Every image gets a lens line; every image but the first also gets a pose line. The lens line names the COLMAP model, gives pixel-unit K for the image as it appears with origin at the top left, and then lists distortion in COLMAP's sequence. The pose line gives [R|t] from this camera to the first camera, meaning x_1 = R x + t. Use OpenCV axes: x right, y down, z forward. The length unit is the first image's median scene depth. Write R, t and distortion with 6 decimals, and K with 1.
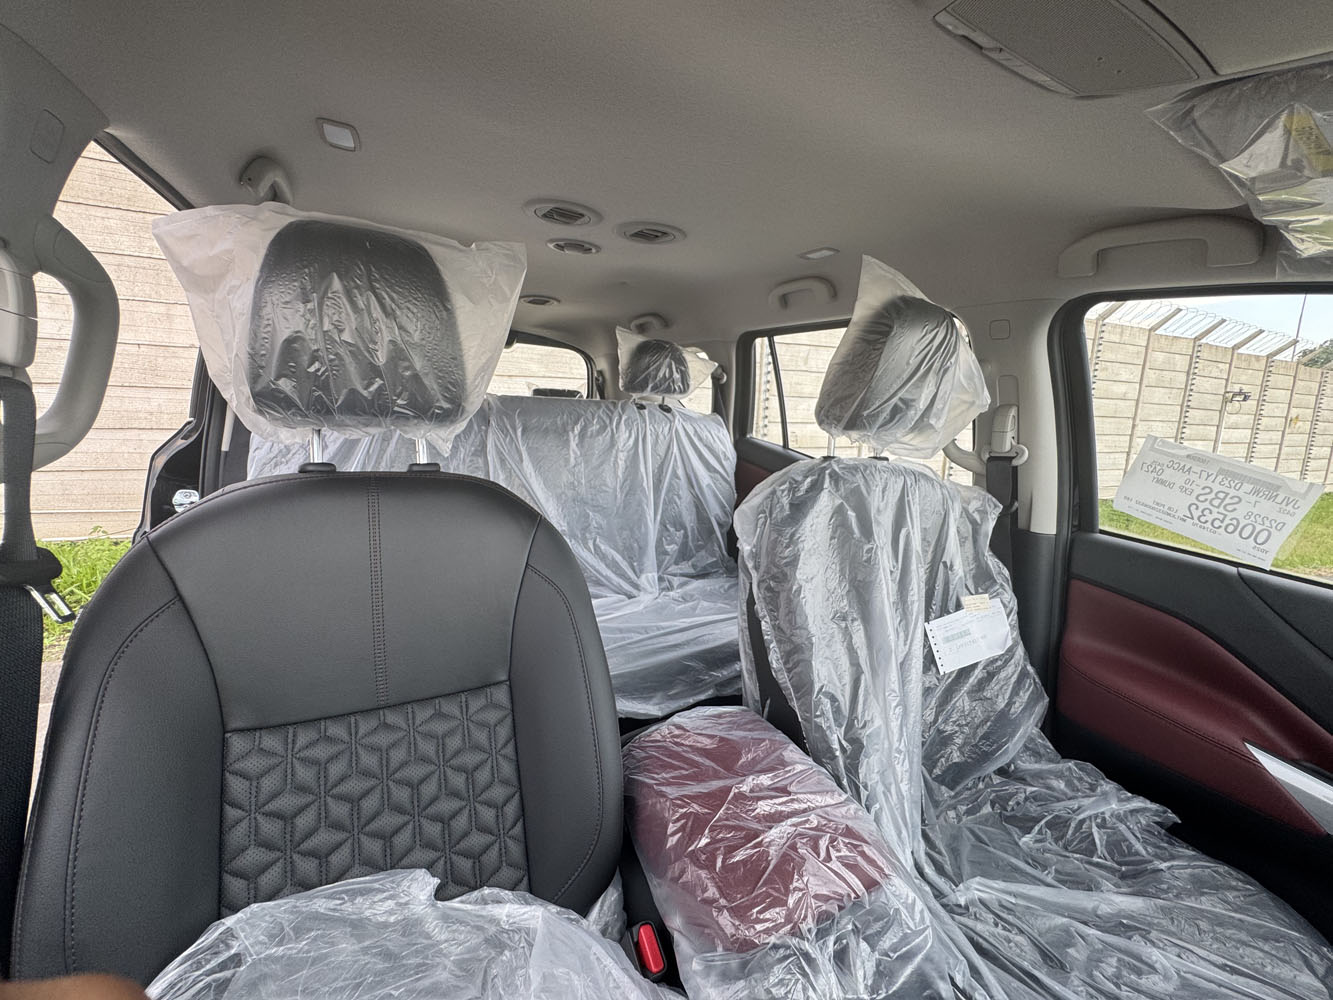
lens RADIAL K [[528.7, 0, 666.5], [0, 528.7, 500.0], [0, 0, 1]] dist [-0.001974, -0.000219]
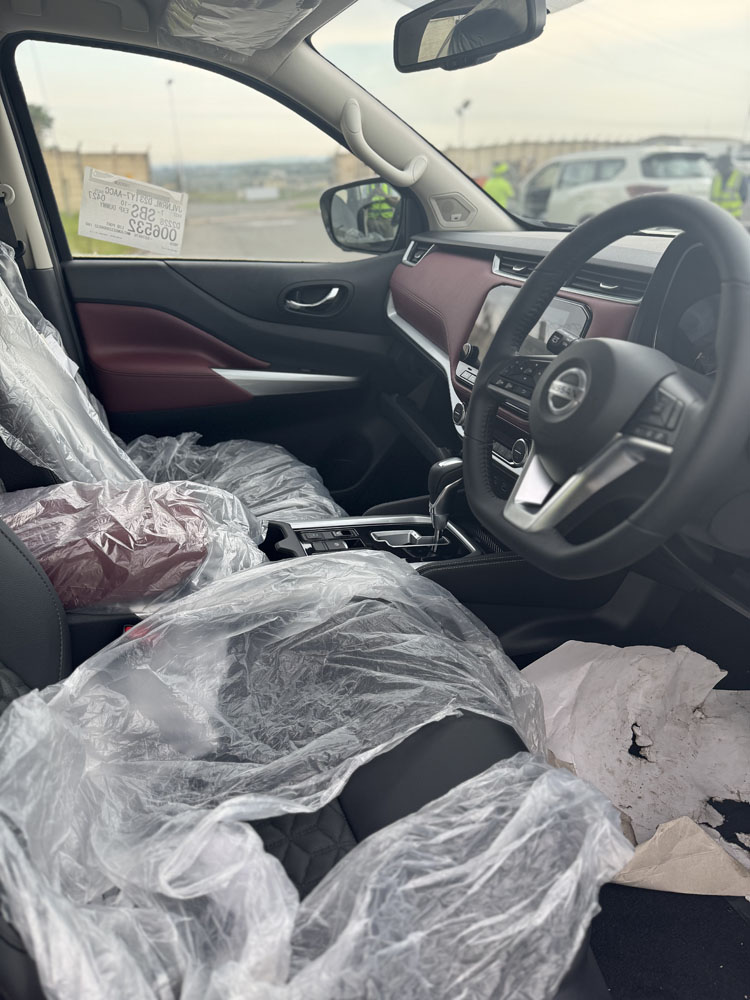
lens RADIAL K [[728.8, 0, 375.0], [0, 728.8, 500.0], [0, 0, 1]] dist [0.038305, -0.021763]
pose [[0.143325, -0.442337, 0.885323, -0.911846], [0.196499, 0.889468, 0.412596, -0.008051], [-0.969972, 0.114830, 0.214402, 0.062947]]
